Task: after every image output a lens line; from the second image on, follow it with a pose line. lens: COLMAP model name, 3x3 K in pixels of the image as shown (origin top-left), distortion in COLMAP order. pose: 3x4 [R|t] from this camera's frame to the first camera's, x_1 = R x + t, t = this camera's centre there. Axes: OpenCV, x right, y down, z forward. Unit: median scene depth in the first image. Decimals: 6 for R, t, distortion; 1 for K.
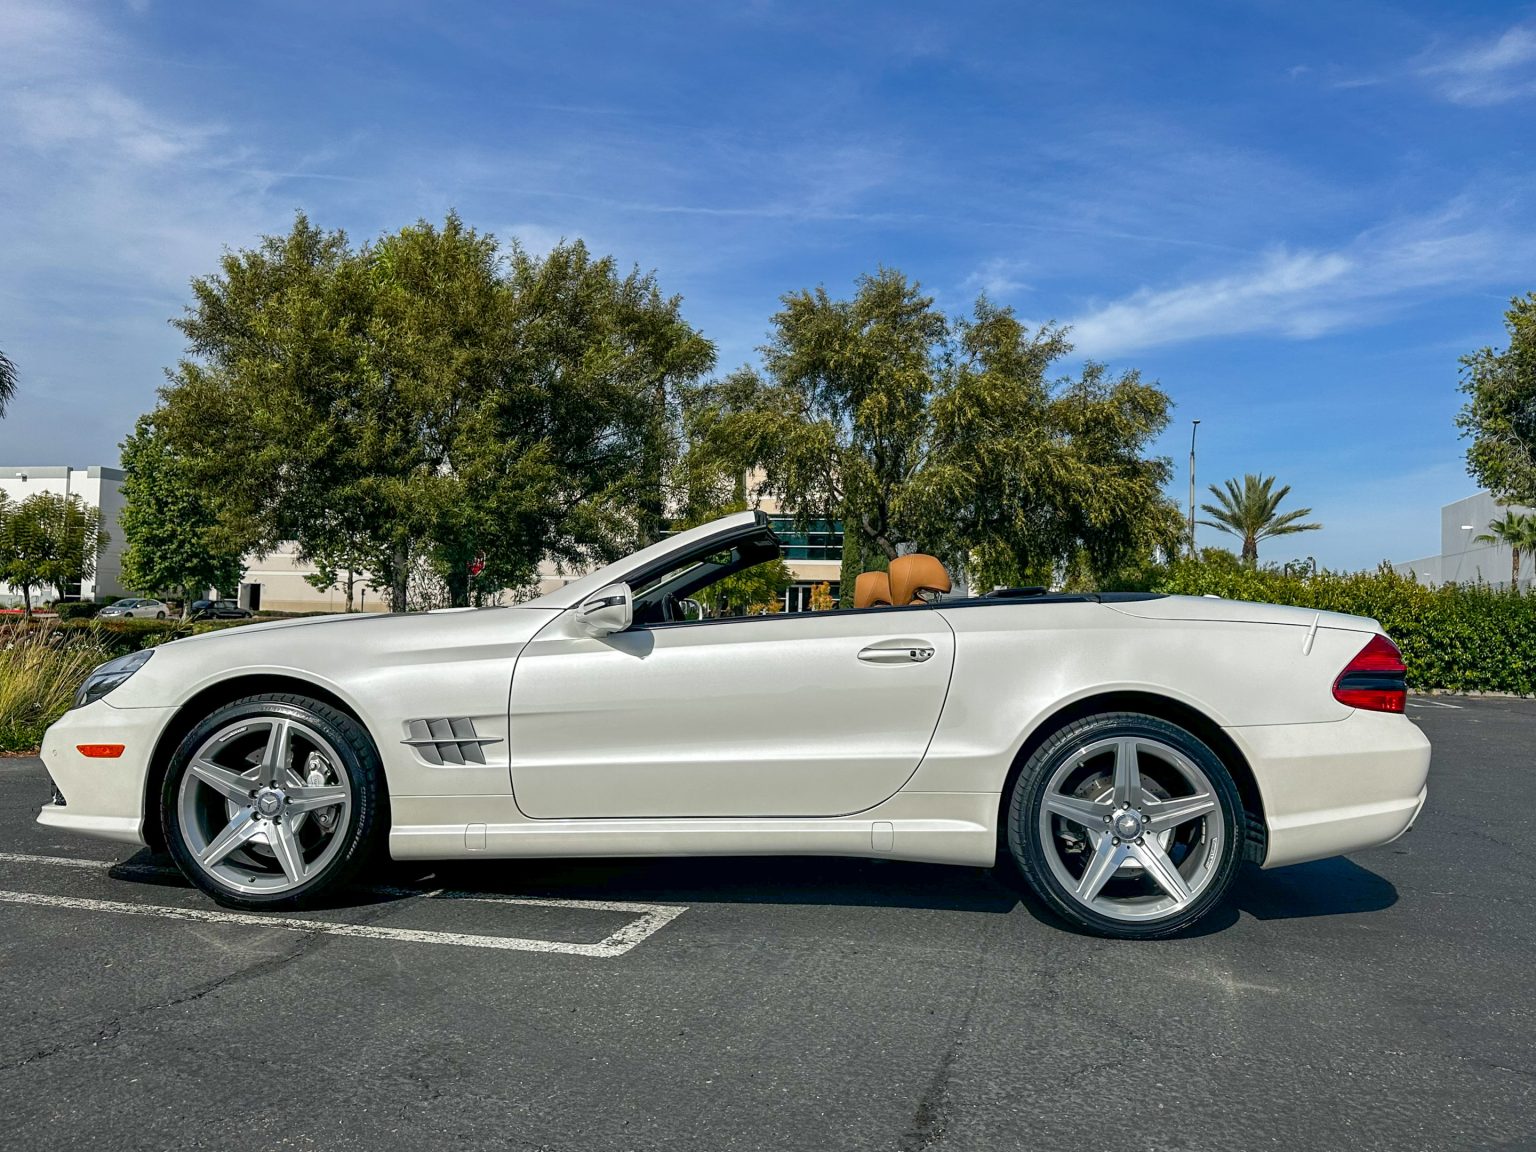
lens RADIAL K [[1286.5, 0, 799.7], [0, 1286.5, 606.9], [0, 0, 1]] dist [0.082830, -0.135343]
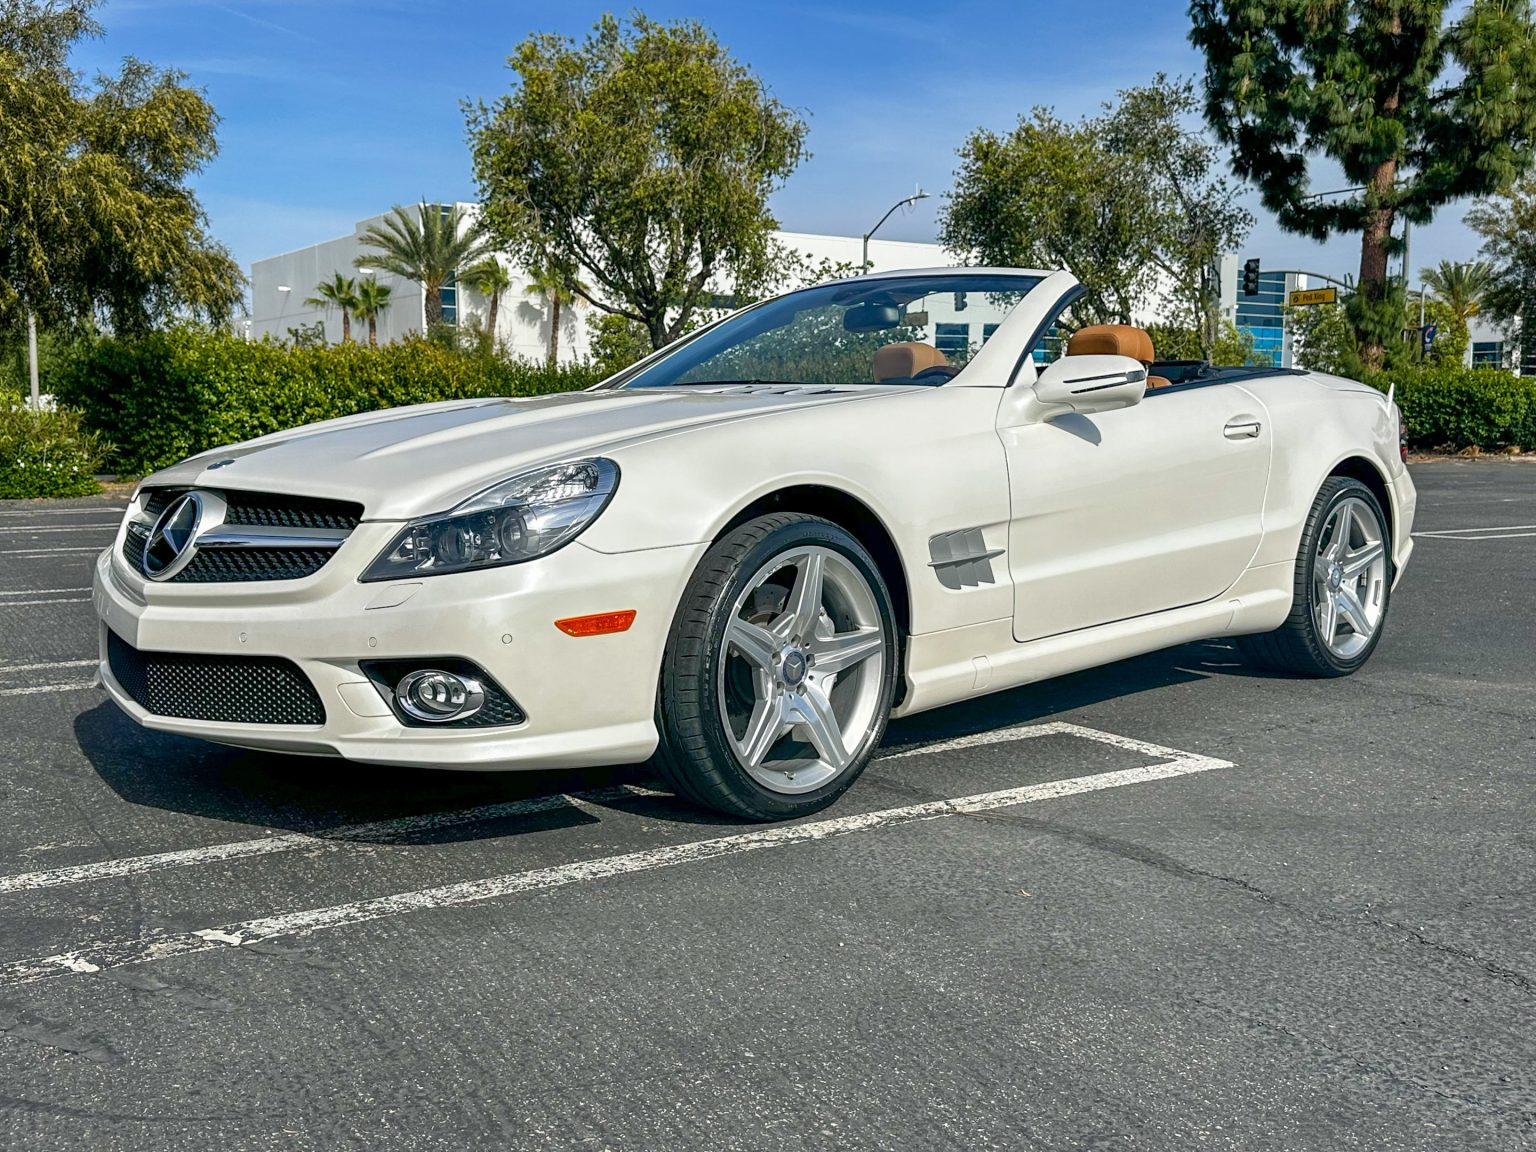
lens RADIAL K [[1535.9, 0, 764.6], [0, 1535.9, 584.0], [0, 0, 1]] dist [0.186058, -0.419708]
pose [[0.667243, -0.101901, 0.737837, -1.043129], [0.005416, 0.991235, 0.132000, -0.007044], [-0.744820, -0.084080, 0.661946, 0.453602]]
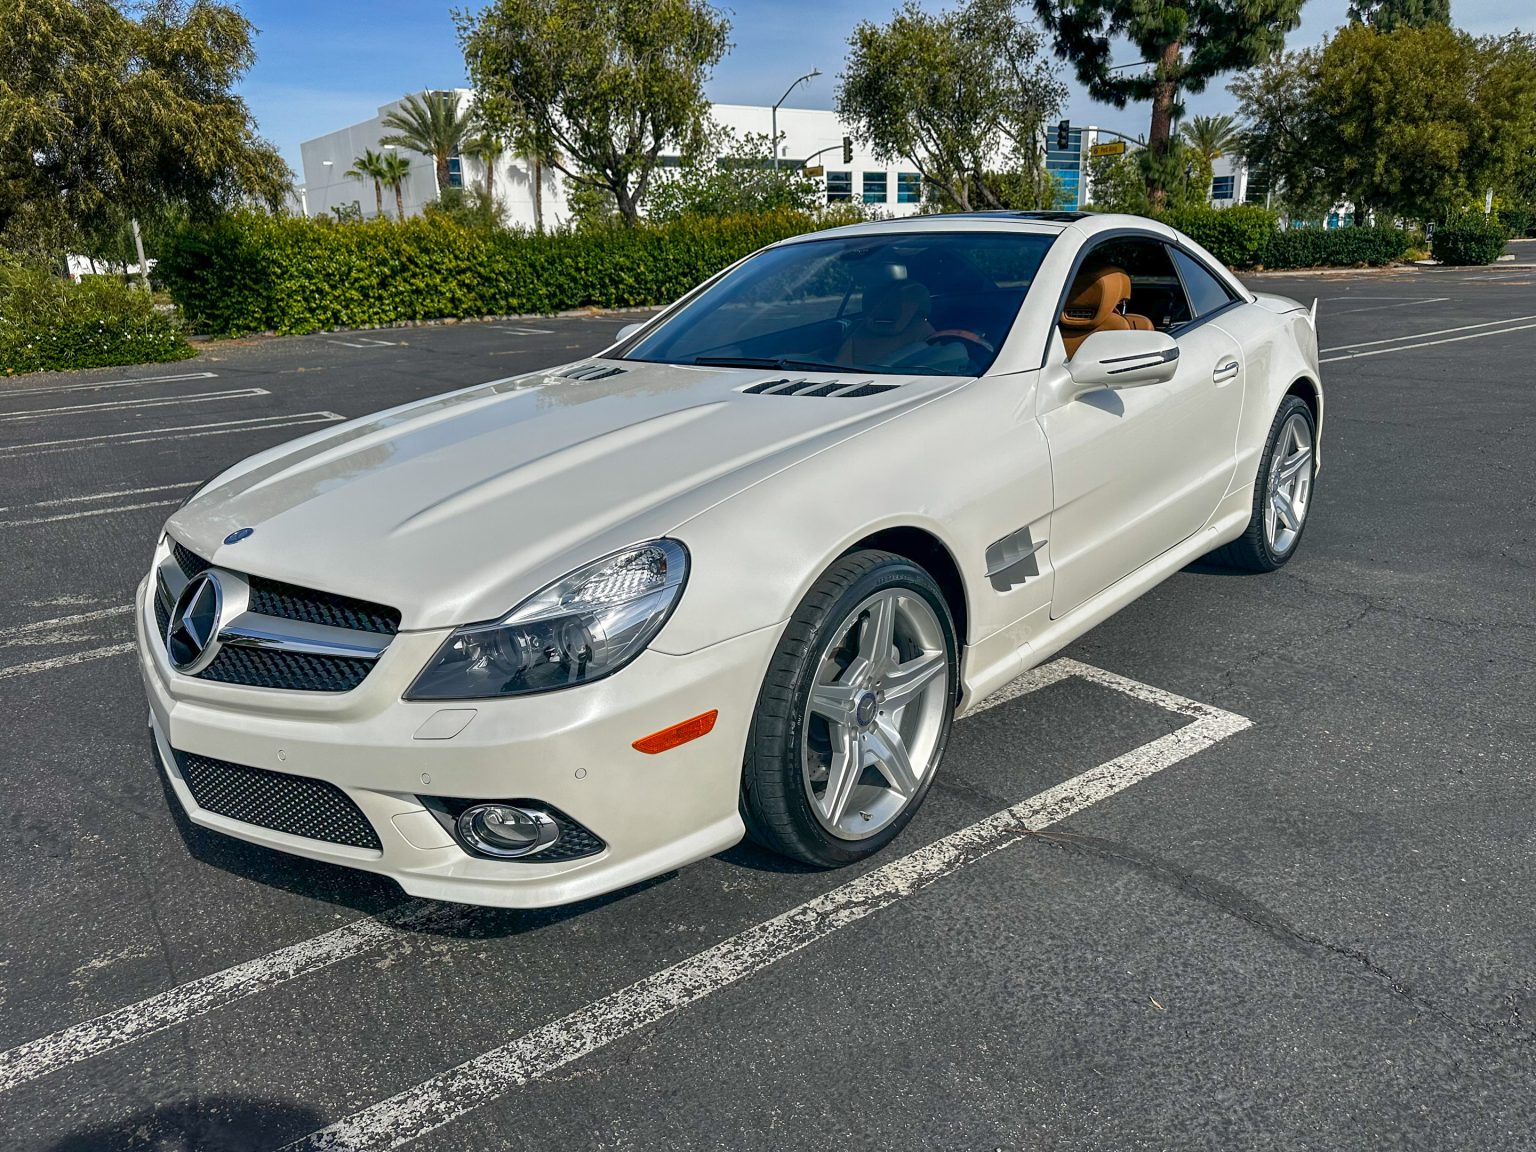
lens RADIAL K [[1088.5, 0, 770.5], [0, 1088.5, 576.1], [0, 0, 1]] dist [0.019899, -0.025074]
pose [[0.616426, -0.272128, 0.738894, -0.850730], [0.037462, 0.947456, 0.317686, -0.103970], [-0.786521, -0.168149, 0.594231, 0.708488]]
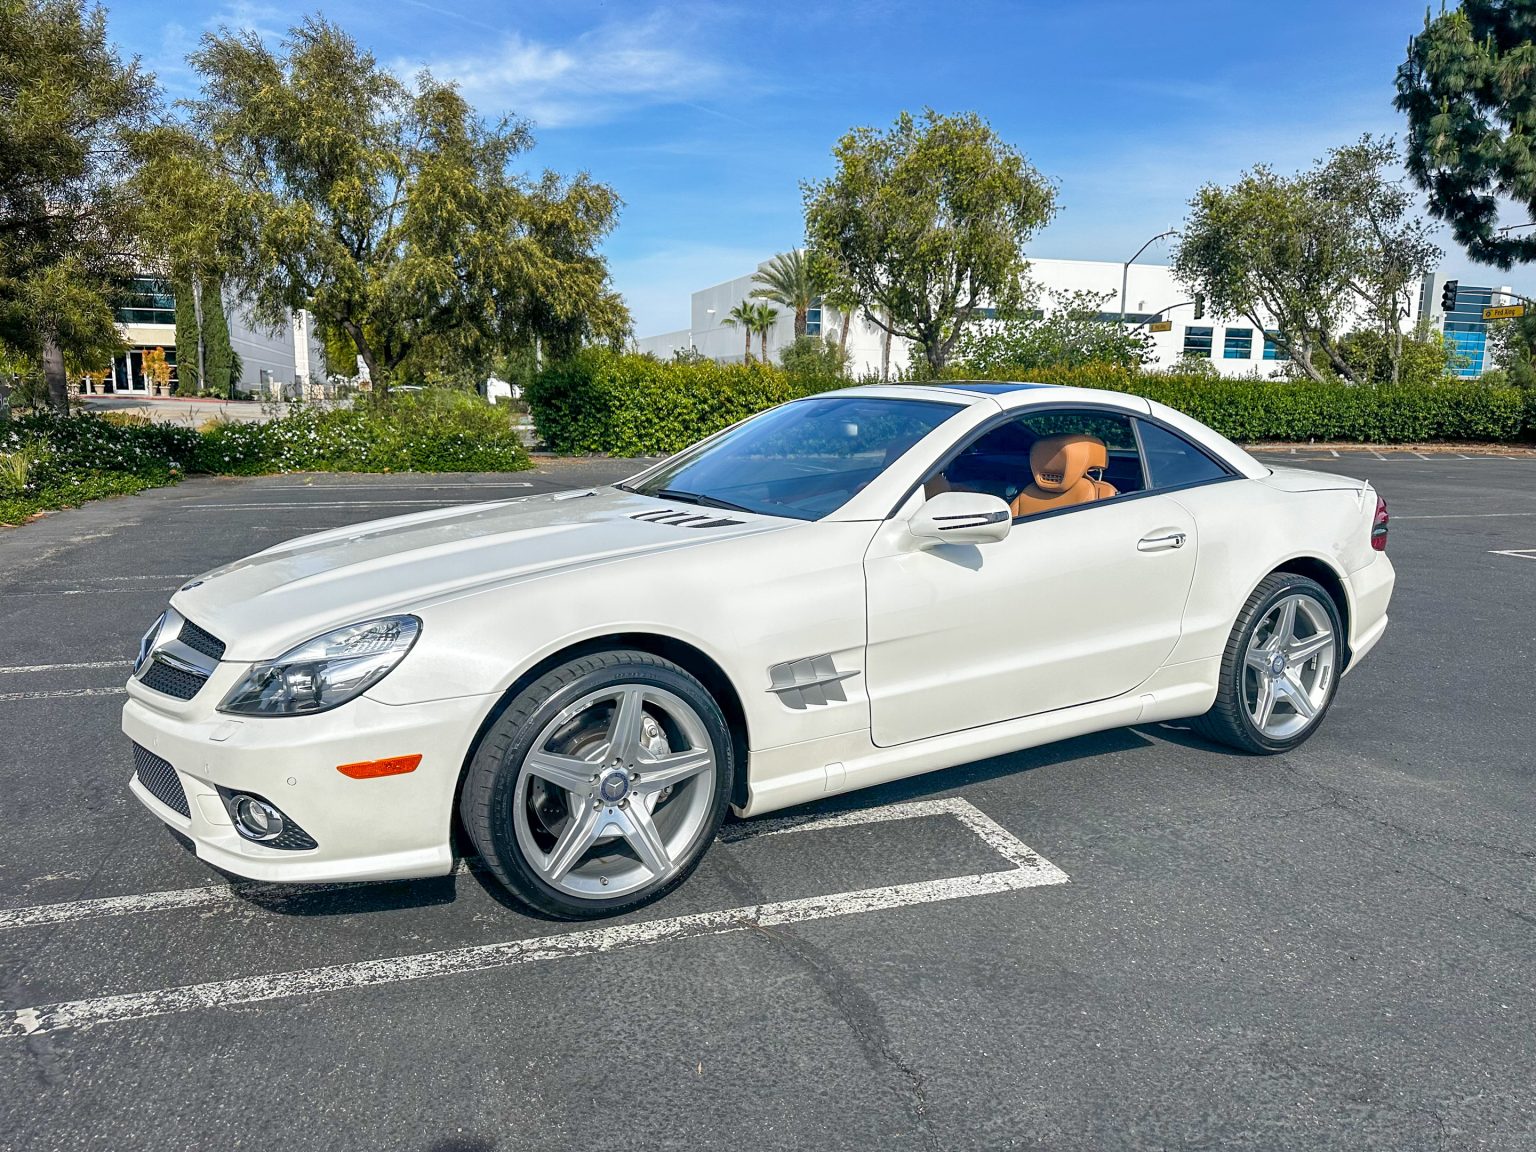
lens RADIAL K [[1086.1, 0, 770.7], [0, 1086.1, 575.3], [0, 0, 1]] dist [0.058753, -0.068887]
pose [[0.837273, -0.105182, 0.536574, -0.680283], [0.001817, 0.981853, 0.189633, -0.110423], [-0.546783, -0.157799, 0.822270, 0.402593]]
